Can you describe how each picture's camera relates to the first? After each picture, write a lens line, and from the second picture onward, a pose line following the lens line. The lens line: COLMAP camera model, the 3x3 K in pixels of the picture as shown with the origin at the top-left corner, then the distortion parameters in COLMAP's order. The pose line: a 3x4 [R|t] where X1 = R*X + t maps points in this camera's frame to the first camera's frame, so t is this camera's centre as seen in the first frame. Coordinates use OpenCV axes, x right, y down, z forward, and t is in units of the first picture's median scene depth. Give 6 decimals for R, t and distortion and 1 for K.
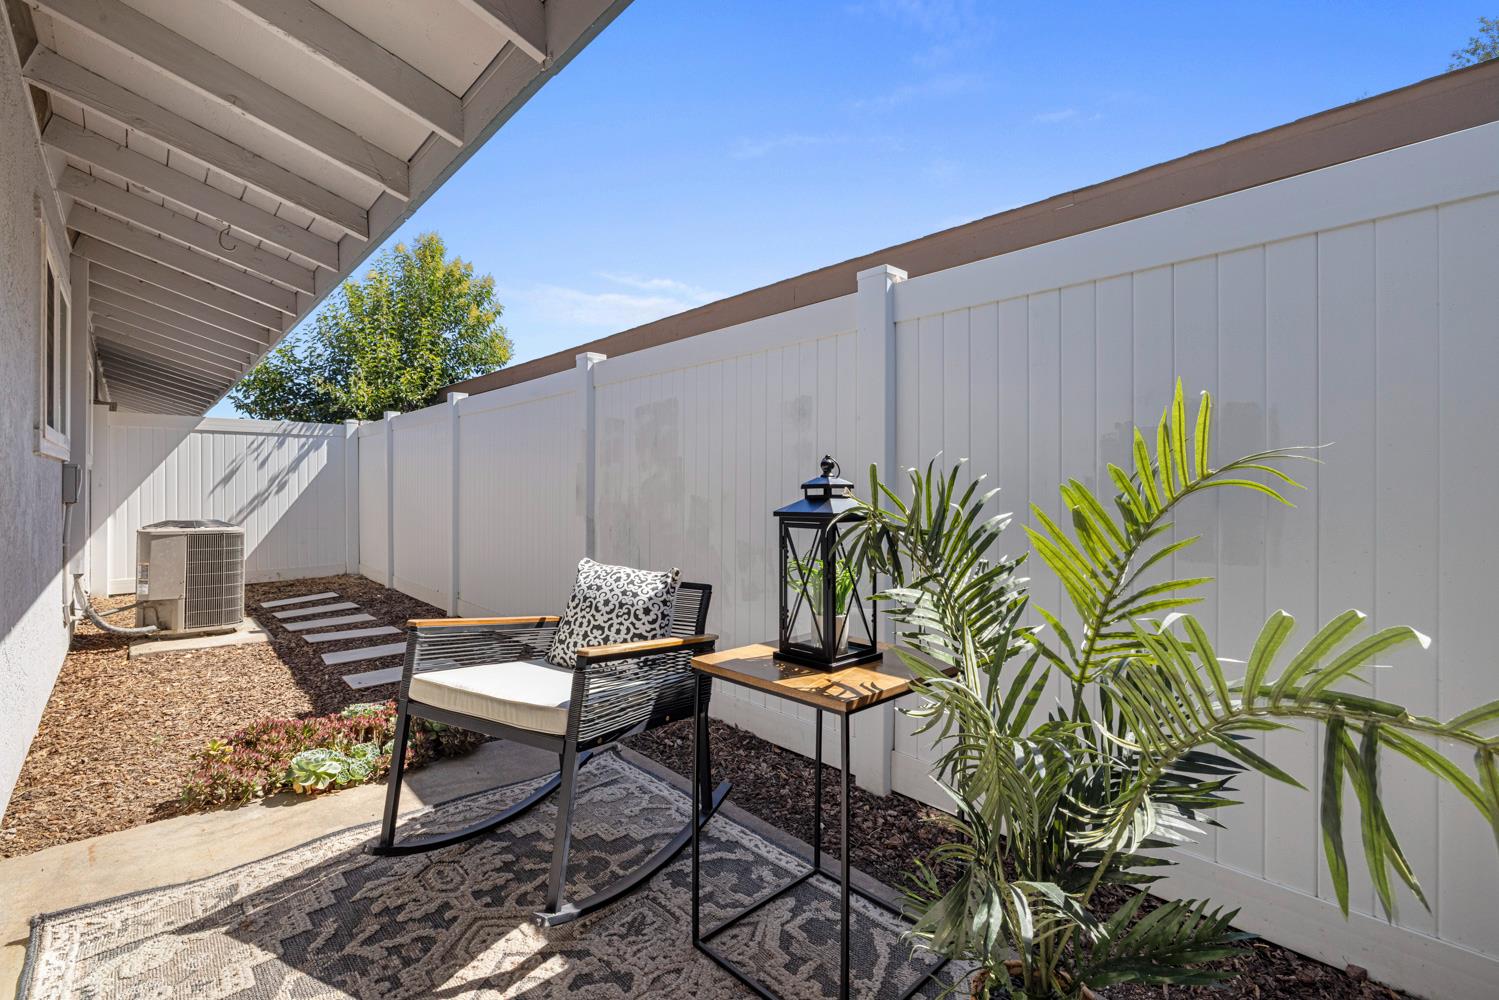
lens RADIAL K [[667.7, 0, 745.5], [0, 667.7, 491.7], [0, 0, 1]] dist [-0.010436, 0.003359]
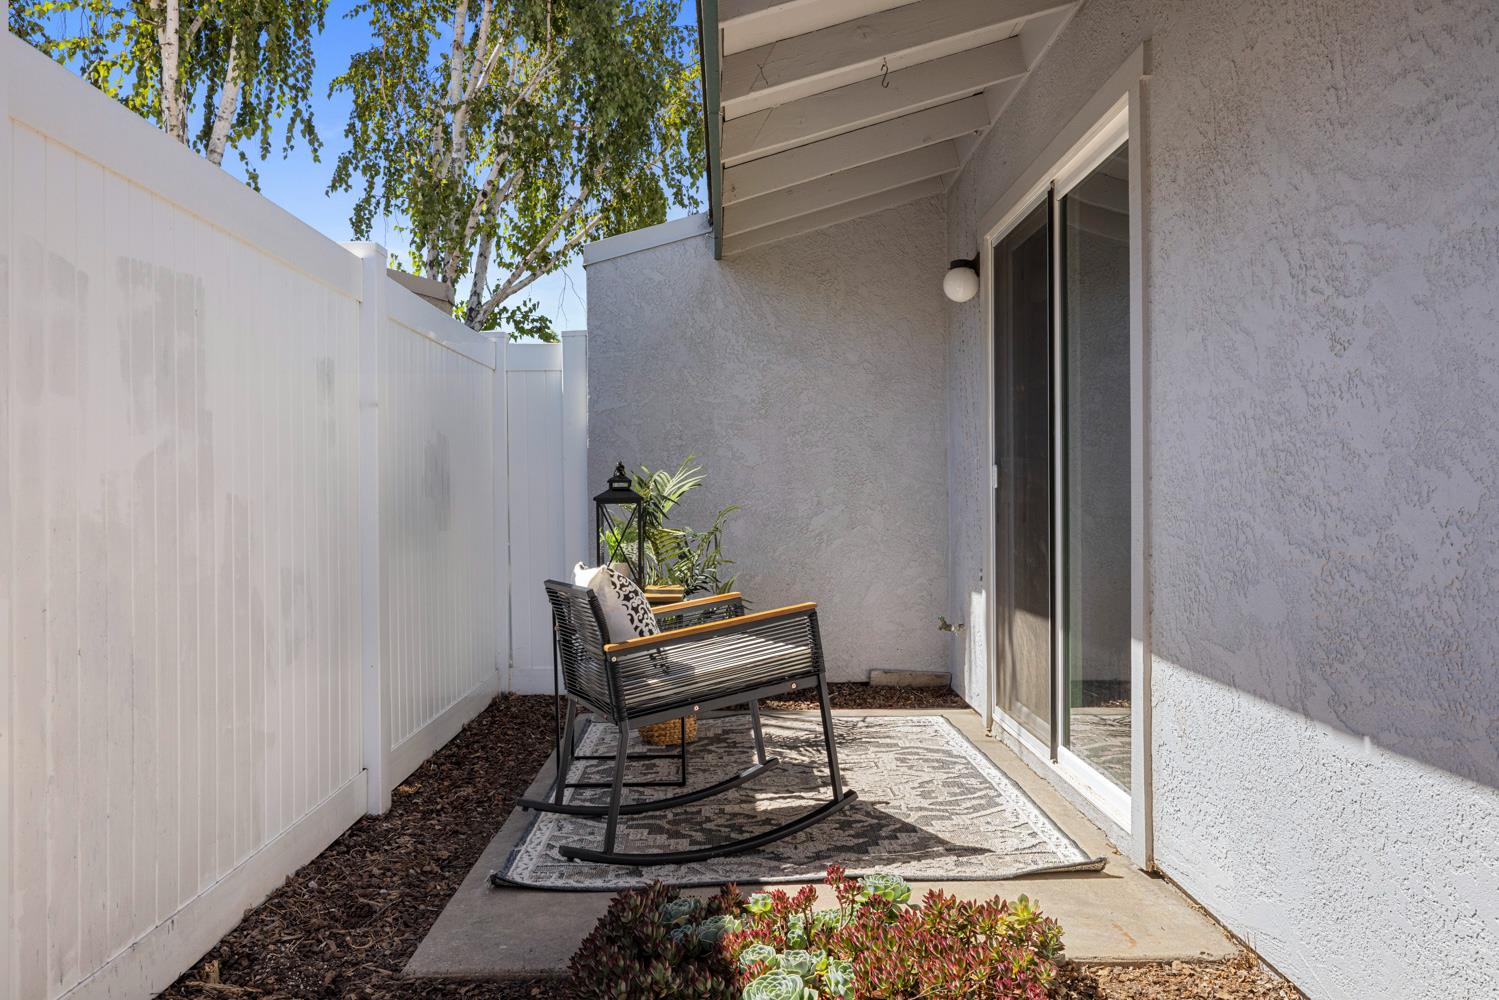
lens RADIAL K [[1205.8, 0, 749.0], [0, 1205.8, 498.4], [0, 0, 1]] dist [0.001151, 0.000029]
pose [[-0.748698, 0.005887, 0.662885, -1.873074], [0.015726, 0.999837, 0.008883, 0.011519], [-0.662725, 0.017075, -0.748669, 2.754725]]
